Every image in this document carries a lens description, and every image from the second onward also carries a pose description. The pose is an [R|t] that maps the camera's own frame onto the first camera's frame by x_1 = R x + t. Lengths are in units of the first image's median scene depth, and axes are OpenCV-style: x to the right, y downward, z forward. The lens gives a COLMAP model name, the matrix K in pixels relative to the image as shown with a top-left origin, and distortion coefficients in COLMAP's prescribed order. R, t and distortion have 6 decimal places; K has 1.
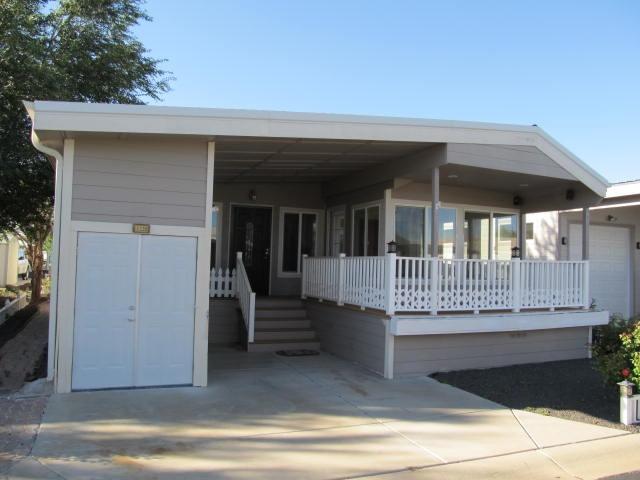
lens RADIAL K [[521.3, 0, 320.0], [0, 521.3, 240.0], [0, 0, 1]] dist [0.000713, -0.001907]
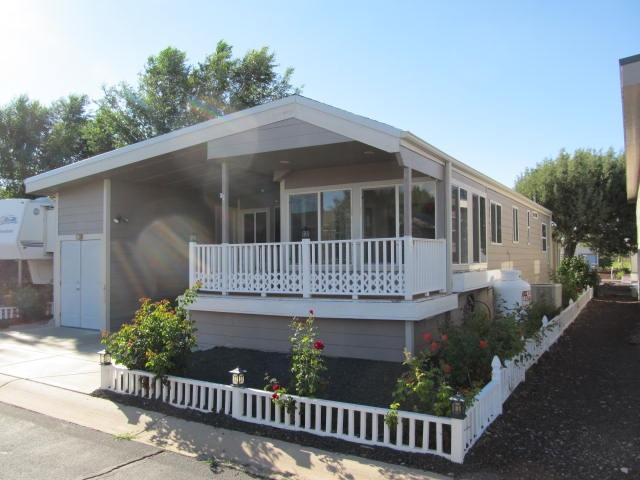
lens RADIAL K [[521.3, 0, 320.0], [0, 521.3, 240.0], [0, 0, 1]] dist [0.000713, -0.001907]
pose [[0.580875, -0.055775, -0.812080, 1.015008], [0.079238, 0.996786, -0.011782, 0.043850], [0.810127, -0.057504, 0.583427, 0.420828]]
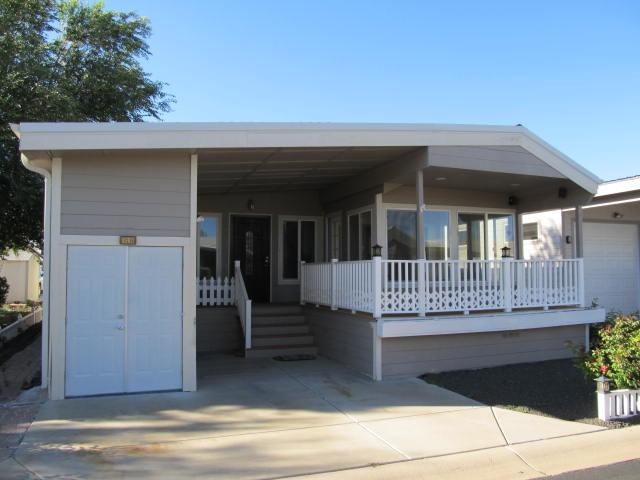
lens RADIAL K [[521.3, 0, 320.0], [0, 521.3, 240.0], [0, 0, 1]] dist [0.000713, -0.001907]
pose [[0.998423, -0.033031, -0.045385, 0.068883], [0.032339, 0.999351, -0.015886, 0.004999], [0.045880, 0.014393, 0.998843, -0.018340]]
